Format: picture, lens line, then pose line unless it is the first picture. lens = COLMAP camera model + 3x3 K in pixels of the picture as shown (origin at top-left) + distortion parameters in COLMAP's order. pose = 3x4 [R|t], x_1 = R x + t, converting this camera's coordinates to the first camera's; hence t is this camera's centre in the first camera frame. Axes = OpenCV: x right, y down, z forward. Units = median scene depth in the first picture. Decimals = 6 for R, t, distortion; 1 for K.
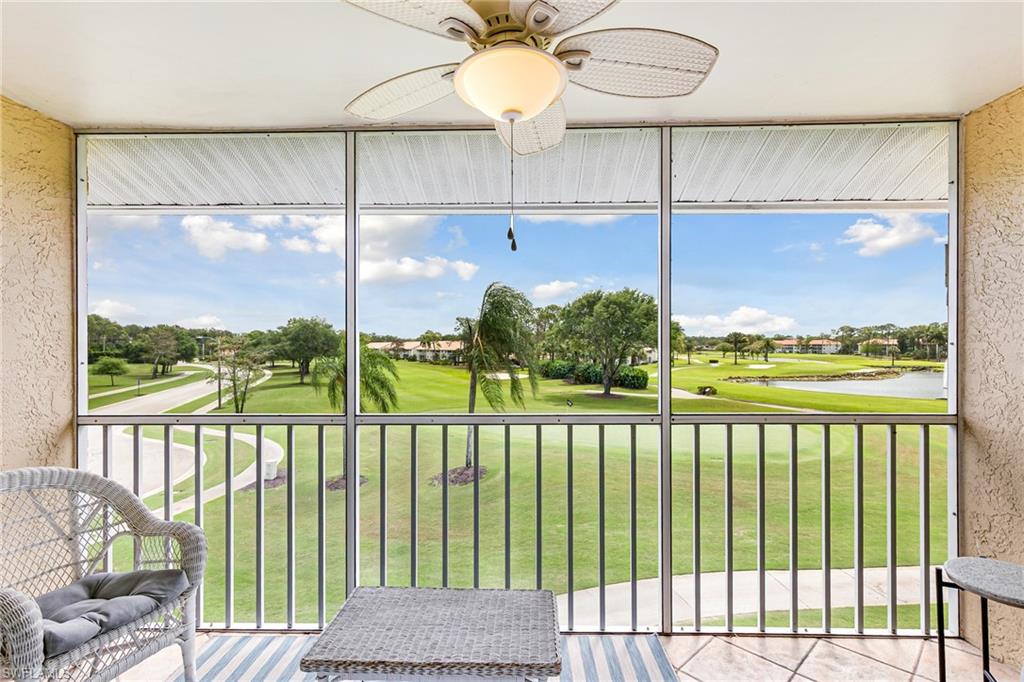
lens RADIAL K [[481.0, 0, 515.4], [0, 481.0, 343.8], [0, 0, 1]] dist [0.008152, 0.000140]
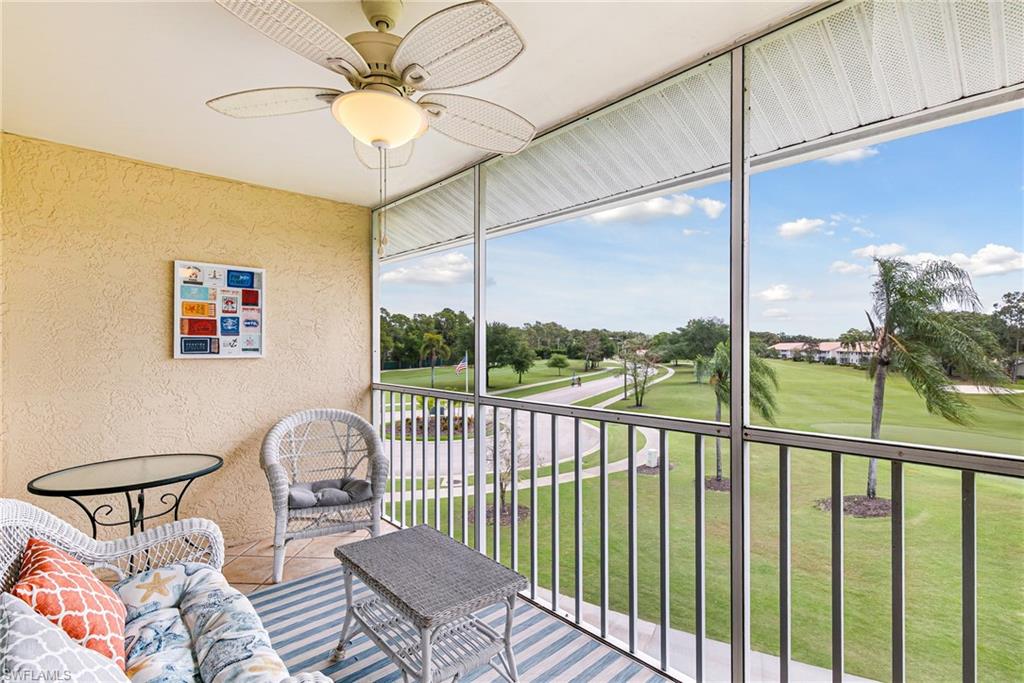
lens RADIAL K [[476.6, 0, 515.3], [0, 476.6, 343.5], [0, 0, 1]] dist [-0.002457, -0.000165]
pose [[0.695282, 0.001122, -0.718736, 0.580785], [-0.002418, 0.999997, -0.000778, 0.014115], [0.718733, 0.002279, 0.695282, 0.222388]]
